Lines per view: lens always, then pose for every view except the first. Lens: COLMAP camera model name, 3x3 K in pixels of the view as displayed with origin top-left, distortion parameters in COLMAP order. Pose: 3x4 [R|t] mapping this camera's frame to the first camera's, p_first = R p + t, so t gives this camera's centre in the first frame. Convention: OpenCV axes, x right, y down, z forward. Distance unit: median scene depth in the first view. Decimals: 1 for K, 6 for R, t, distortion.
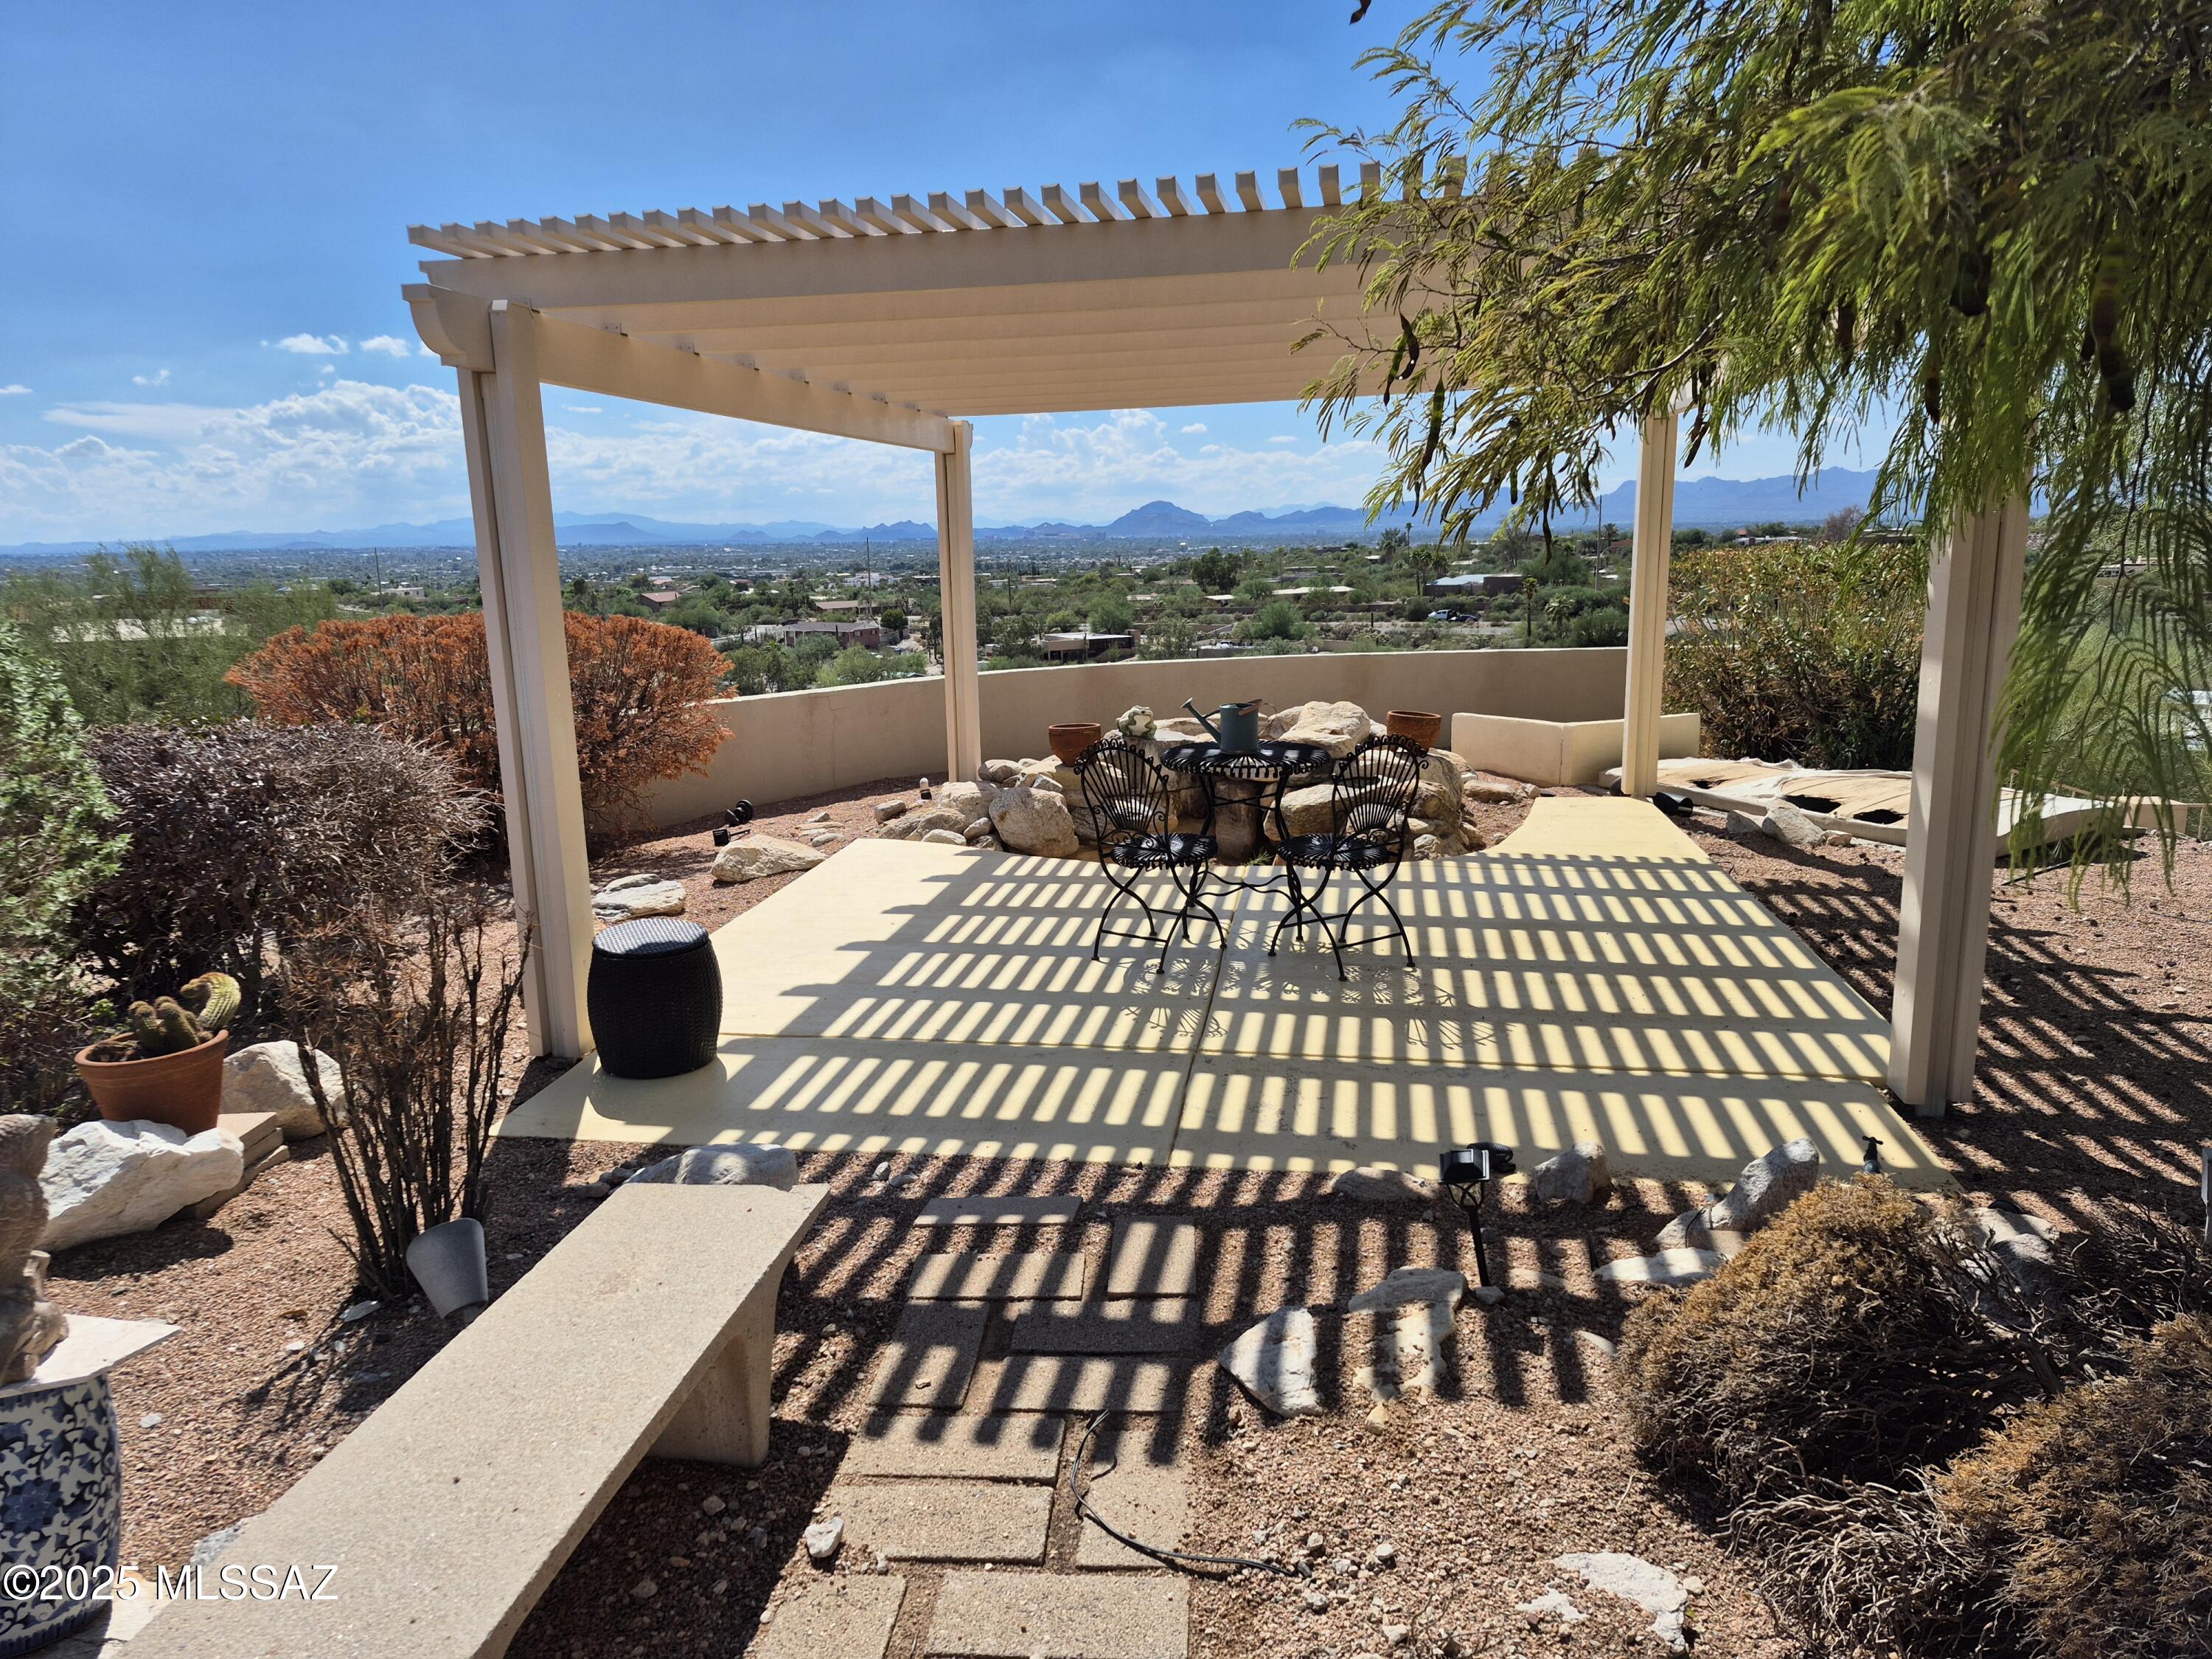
lens RADIAL K [[1528.8, 0, 1088.2], [0, 1528.8, 844.2], [0, 0, 1]] dist [0.088276, -0.097062]
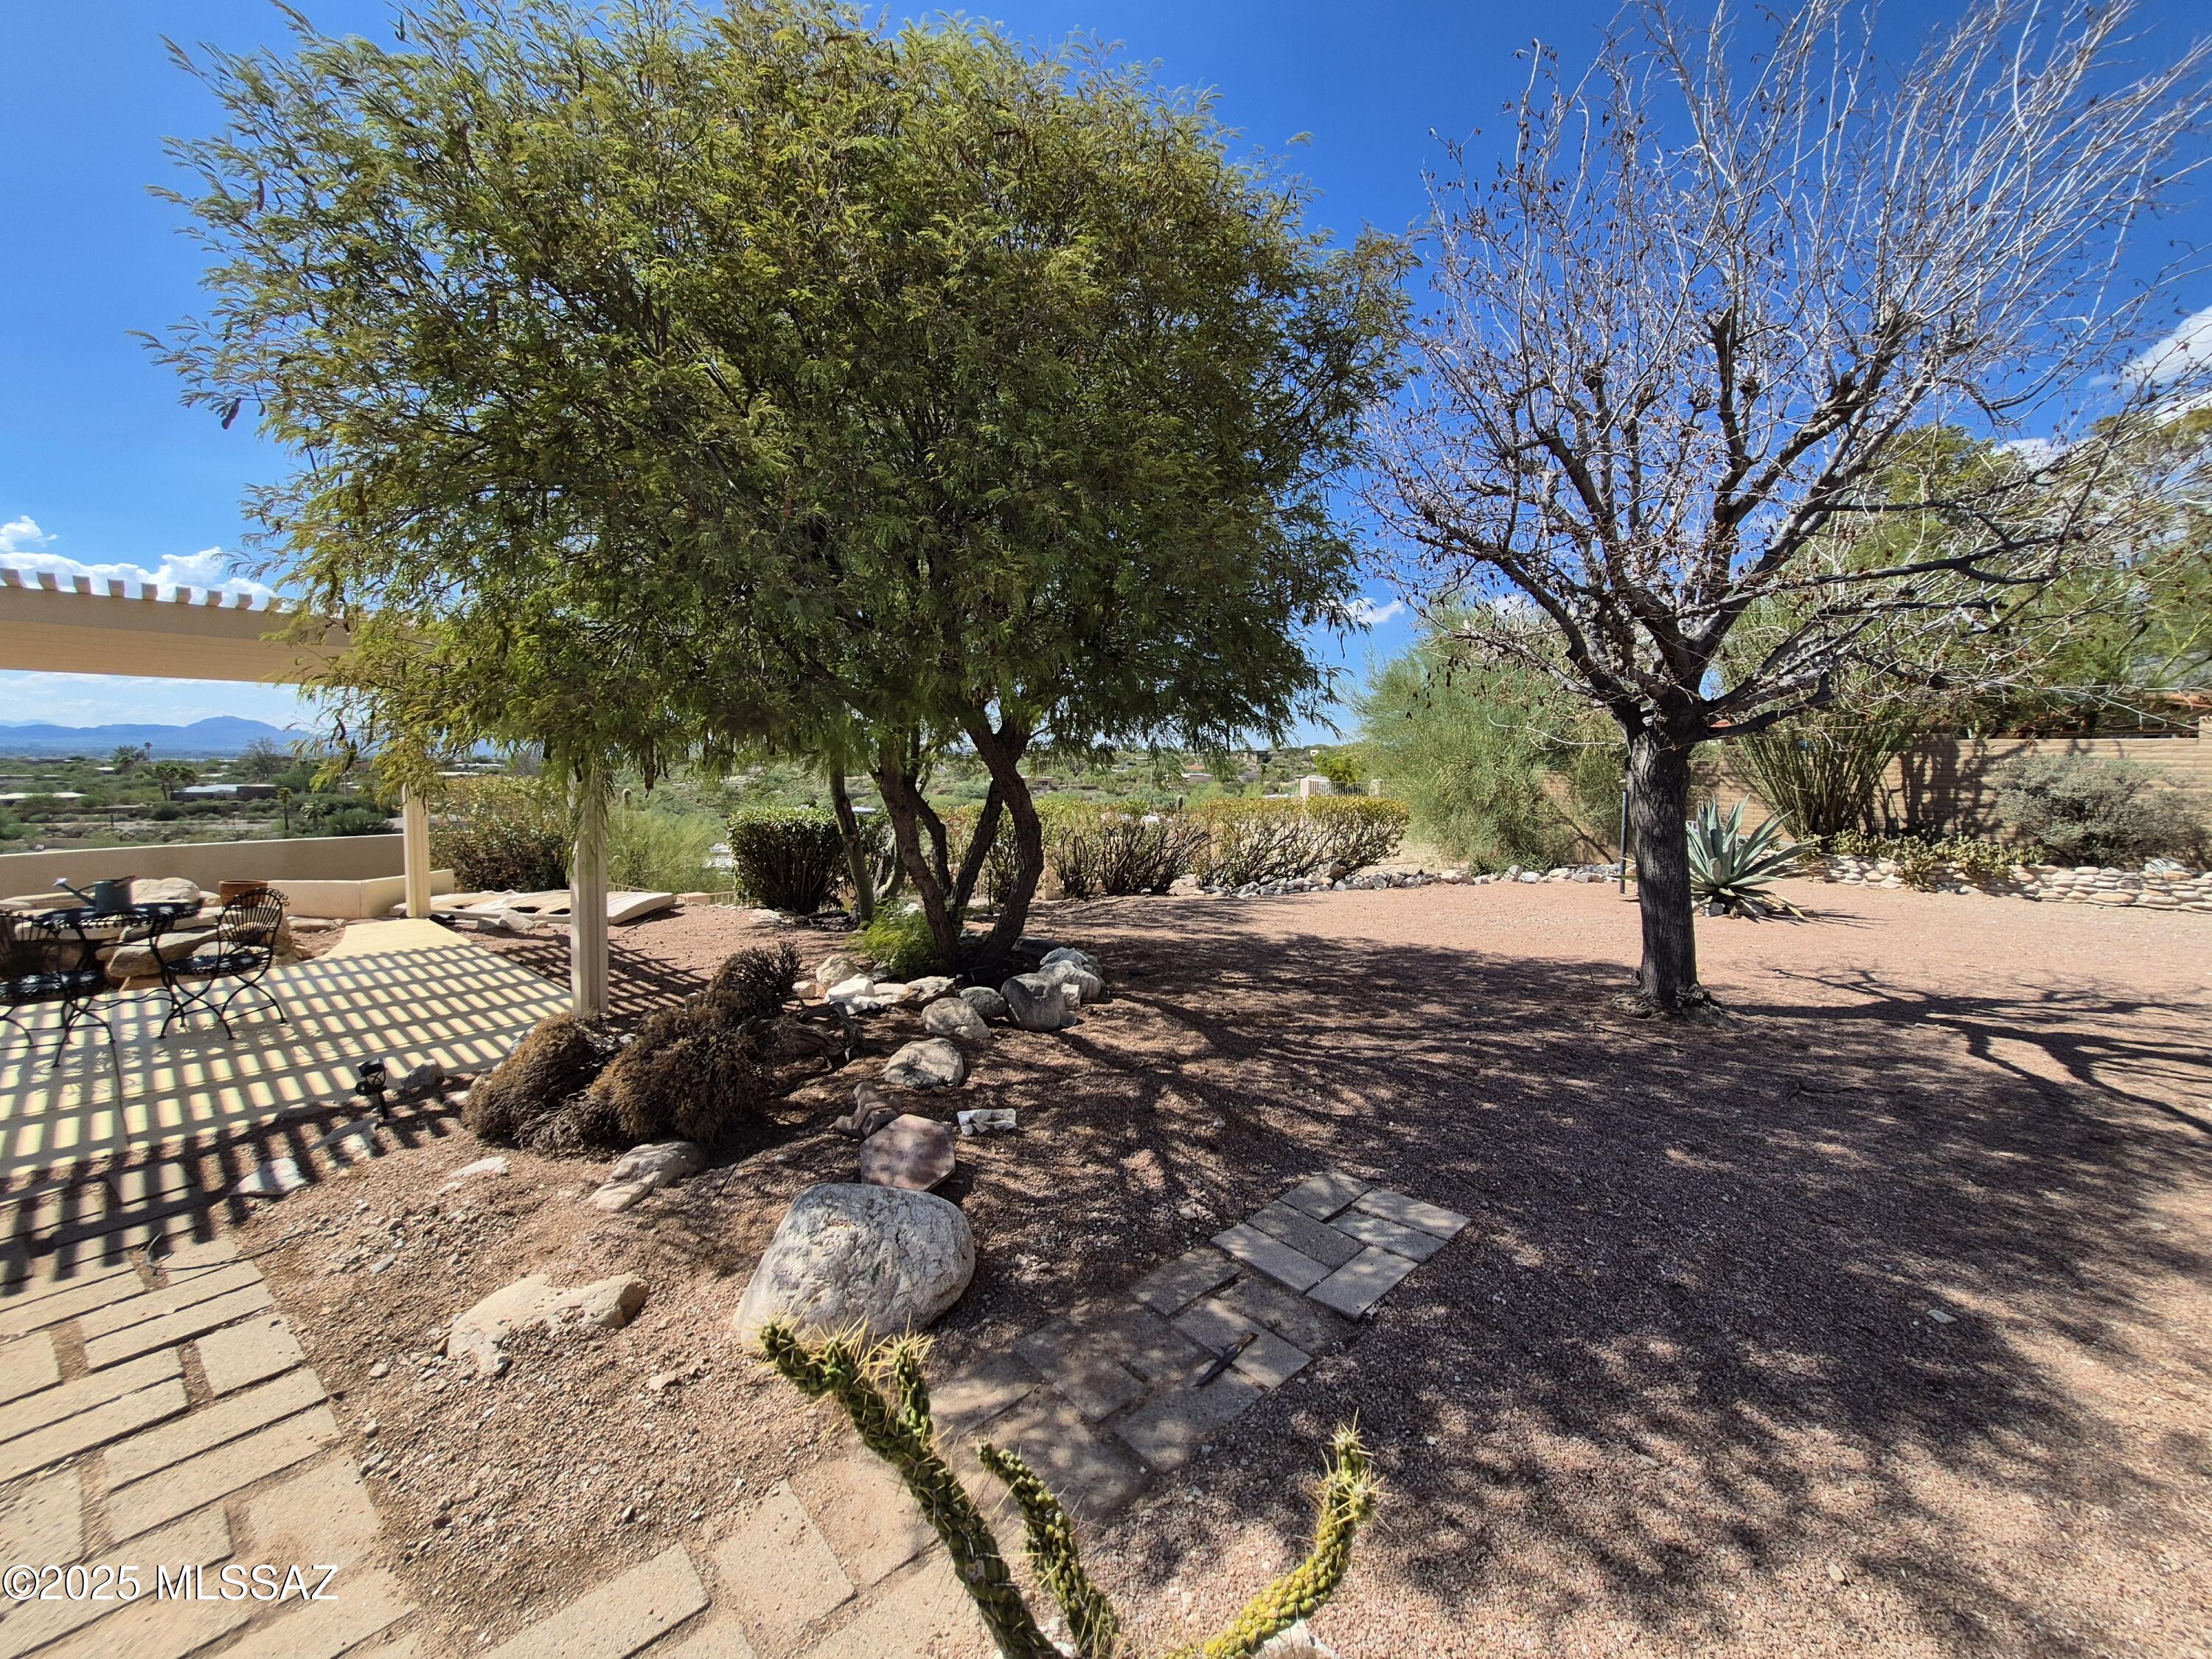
lens RADIAL K [[867.2, 0, 1123.0], [0, 867.2, 812.2], [0, 0, 1]] dist [0.004031, -0.001148]
pose [[0.502680, -0.020794, 0.864223, -0.091270], [0.144098, 0.987740, -0.060050, 0.024458], [-0.852378, 0.154718, 0.499513, -0.192749]]
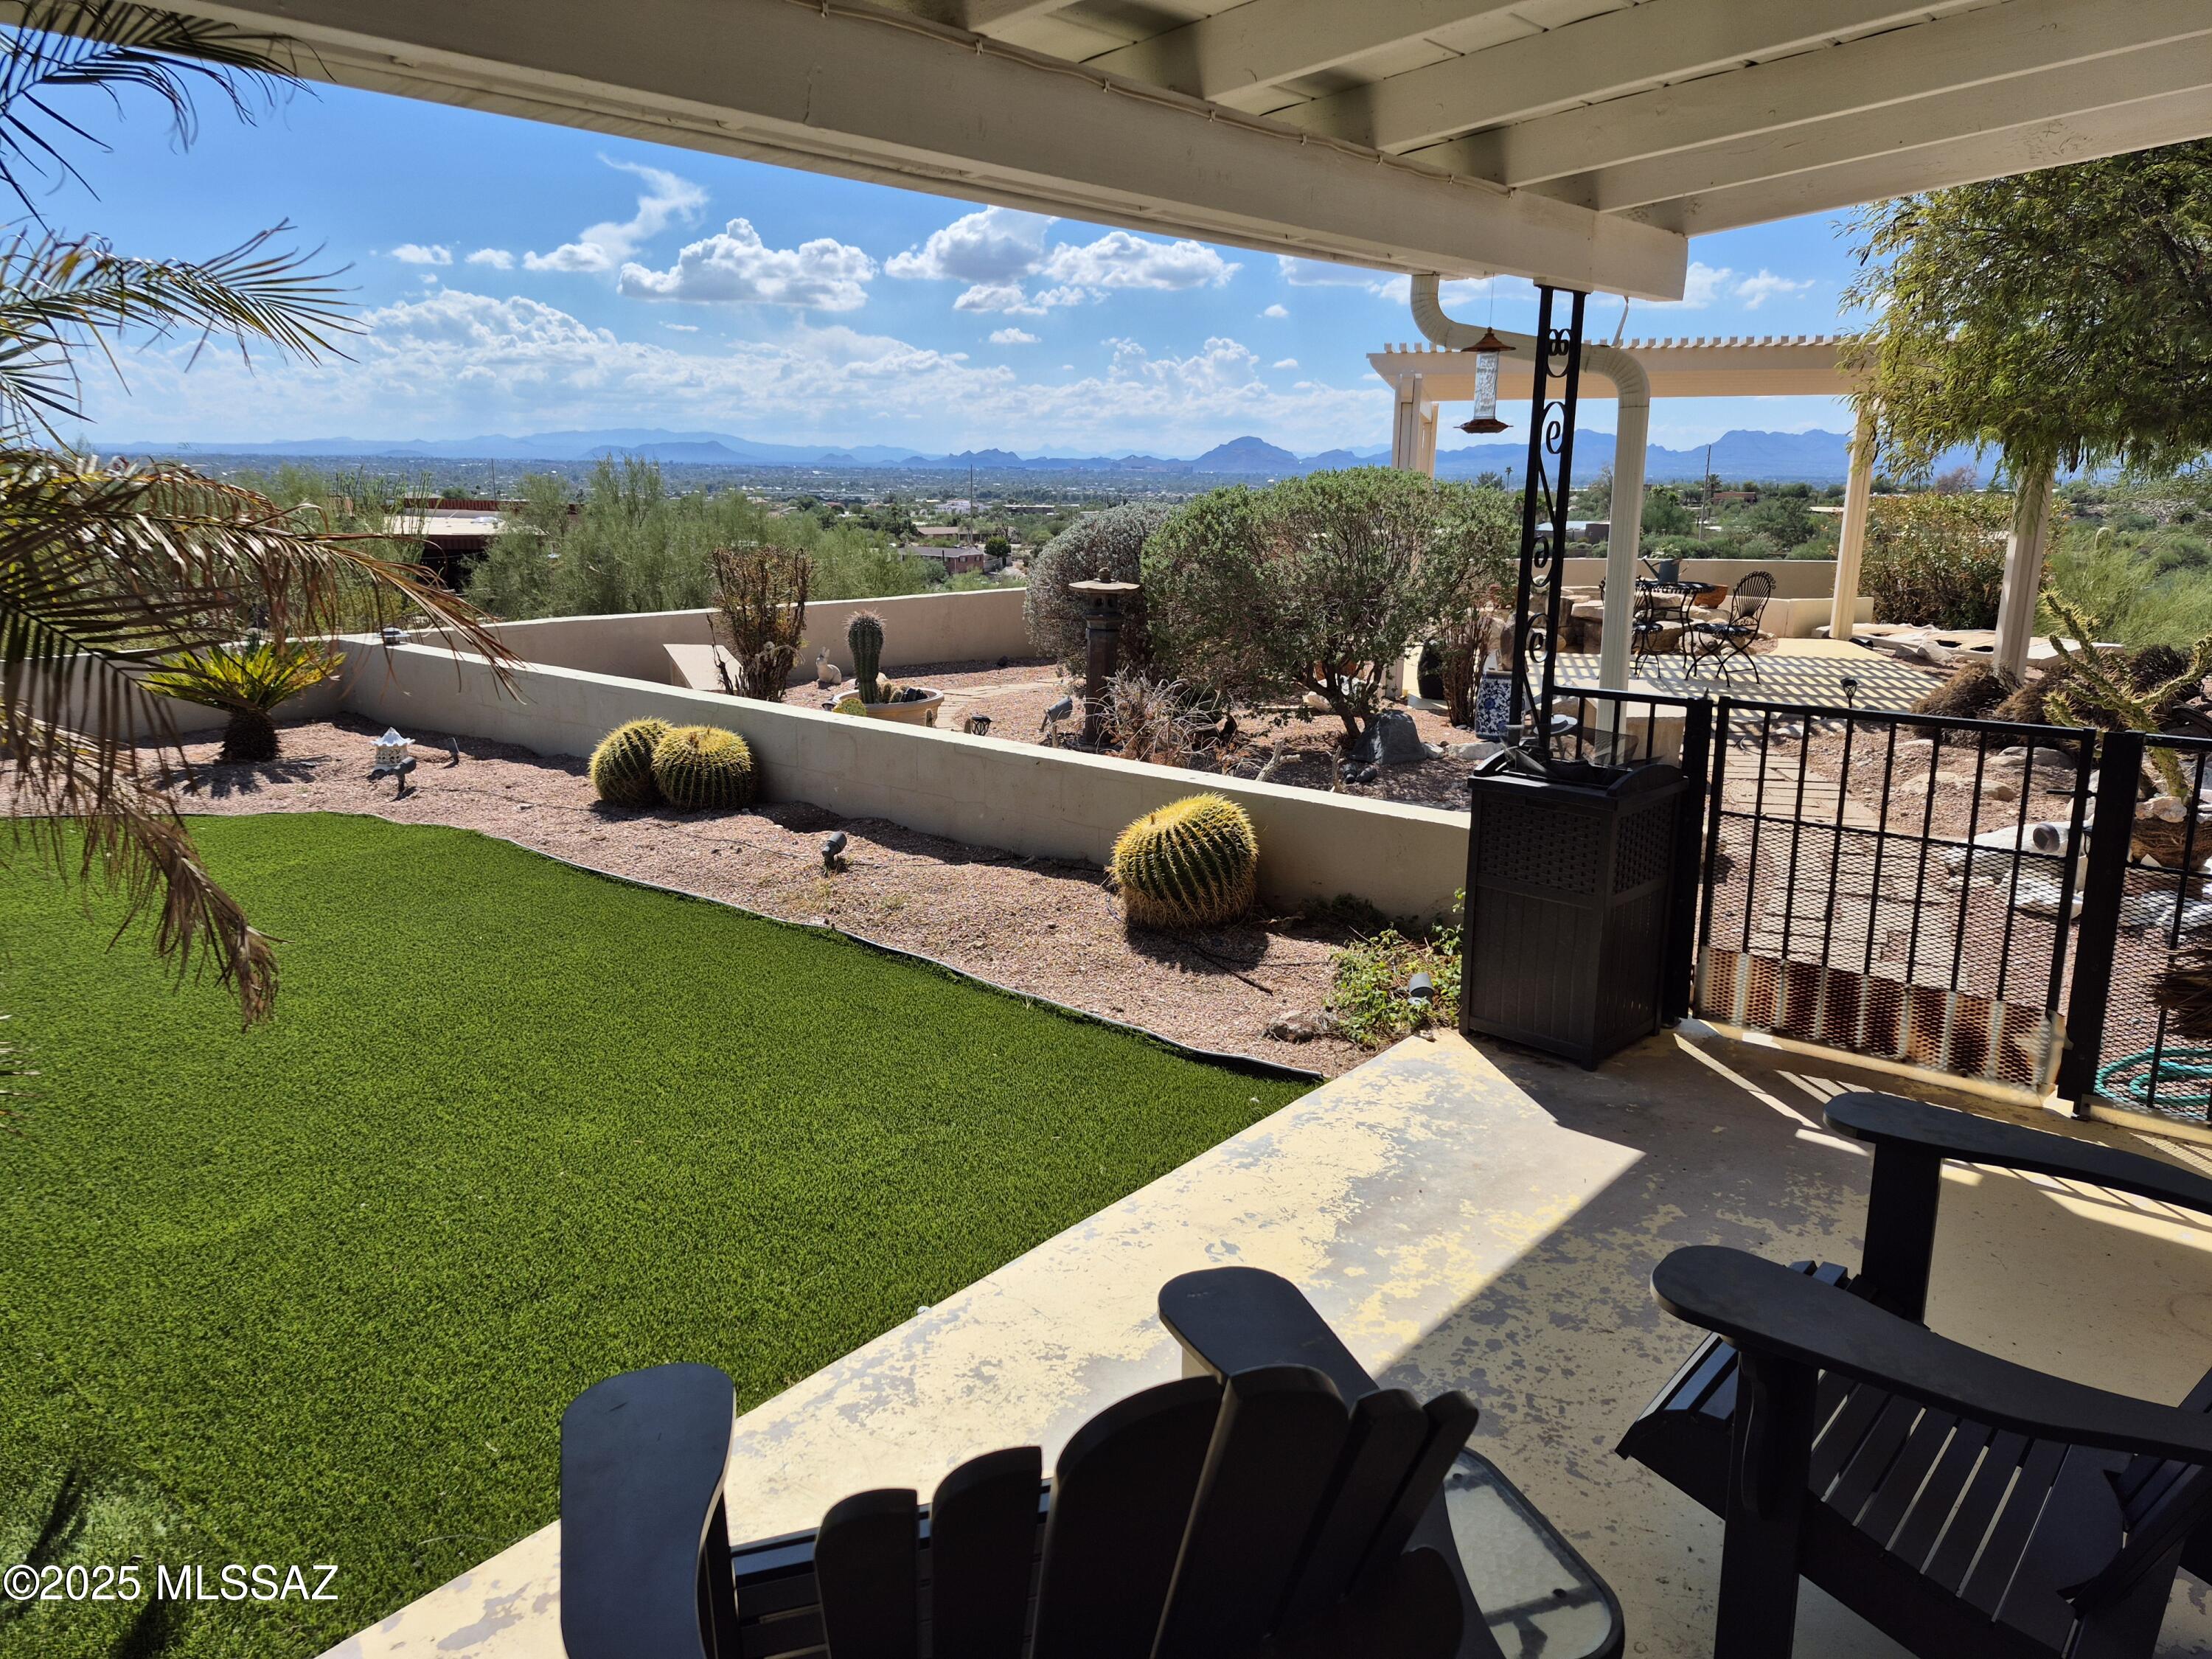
lens RADIAL K [[1528.8, 0, 1100.9], [0, 1528.8, 823.7], [0, 0, 1]] dist [0.088276, -0.097062]
pose [[0.998357, 0.042077, -0.038887, -0.357640], [-0.040935, 0.998720, 0.029695, 0.145787], [0.040087, -0.028054, 0.998802, -0.699213]]
